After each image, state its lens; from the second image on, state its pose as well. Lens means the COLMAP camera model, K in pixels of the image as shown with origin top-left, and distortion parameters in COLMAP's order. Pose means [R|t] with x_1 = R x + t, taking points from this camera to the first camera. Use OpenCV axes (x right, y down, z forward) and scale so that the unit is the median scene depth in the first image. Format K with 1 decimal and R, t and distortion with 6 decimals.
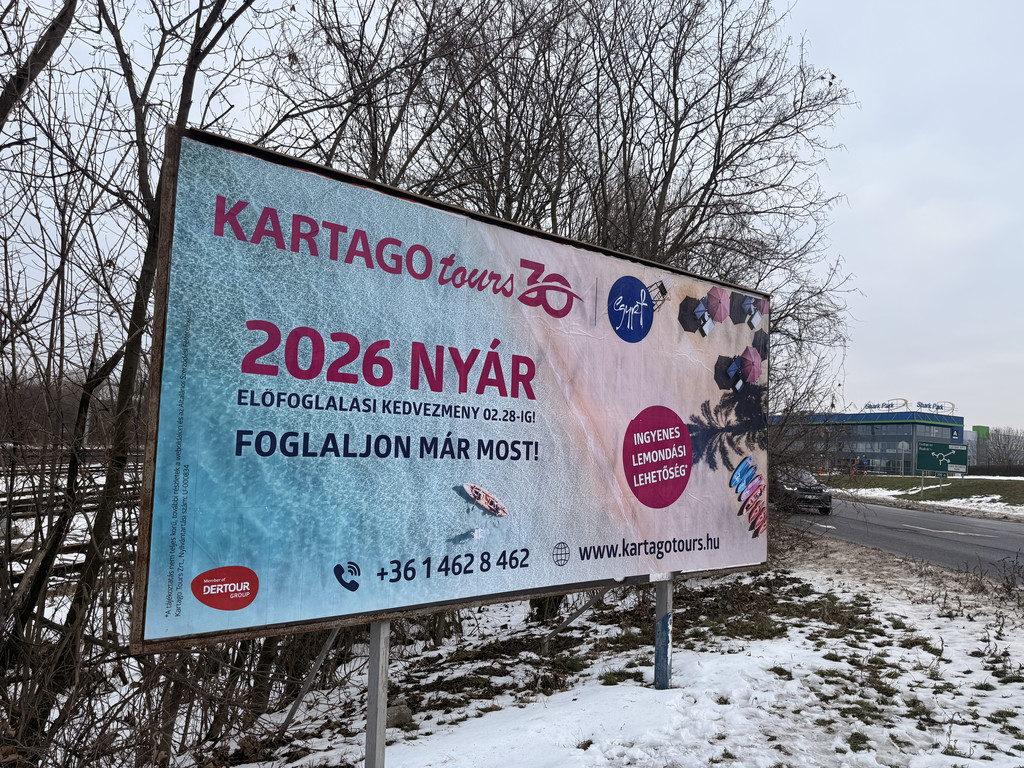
lens RADIAL K [[724.2, 0, 528.3], [0, 724.2, 388.8], [0, 0, 1]] dist [0.071220, -0.093193]
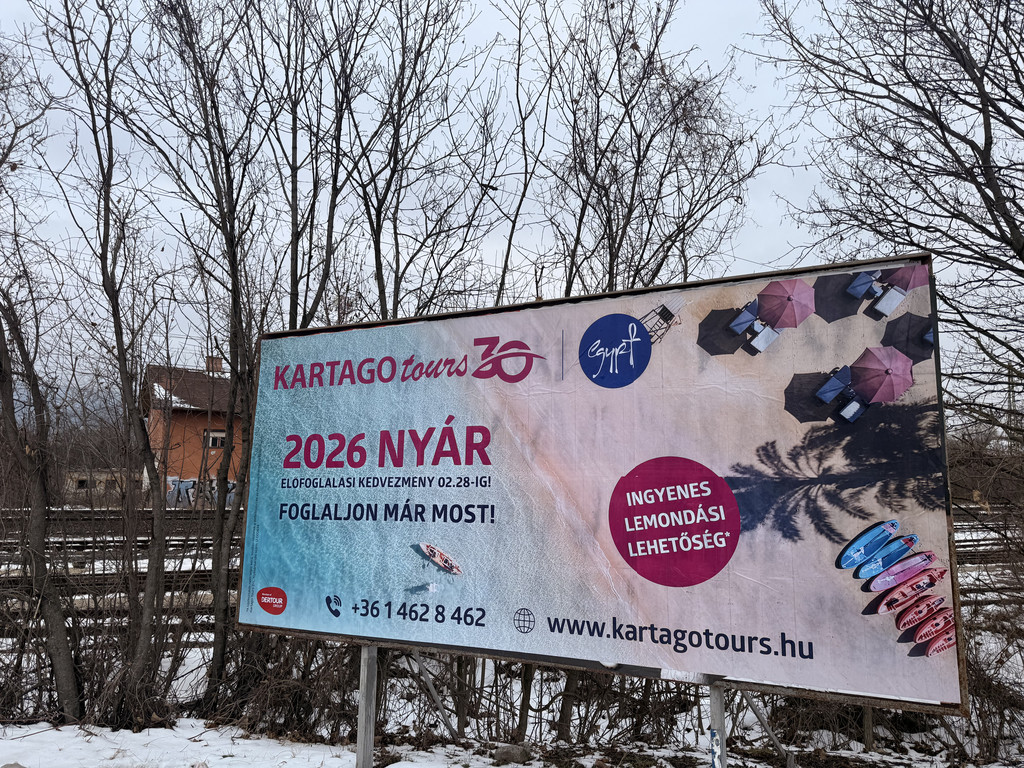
lens RADIAL K [[724.2, 0, 510.1], [0, 724.2, 377.6], [0, 0, 1]] dist [0.071220, -0.093193]
pose [[0.403685, -0.175459, -0.897916, 1.047186], [0.082628, 0.984419, -0.155215, 0.058784], [0.911159, -0.011535, 0.411893, 0.618147]]
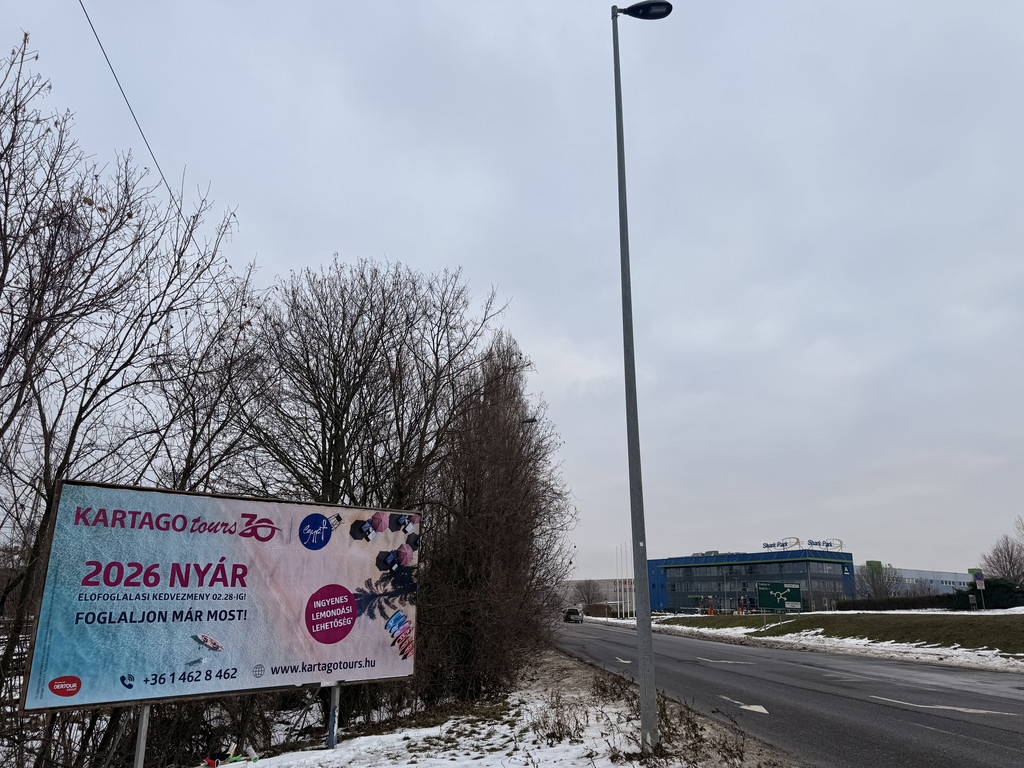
lens RADIAL K [[724.2, 0, 517.9], [0, 724.2, 381.7], [0, 0, 1]] dist [0.071220, -0.093193]
pose [[0.995316, -0.013674, 0.095702, 0.579913], [0.033121, 0.978267, -0.204687, -0.101921], [-0.090824, 0.206898, 0.974138, -1.142562]]
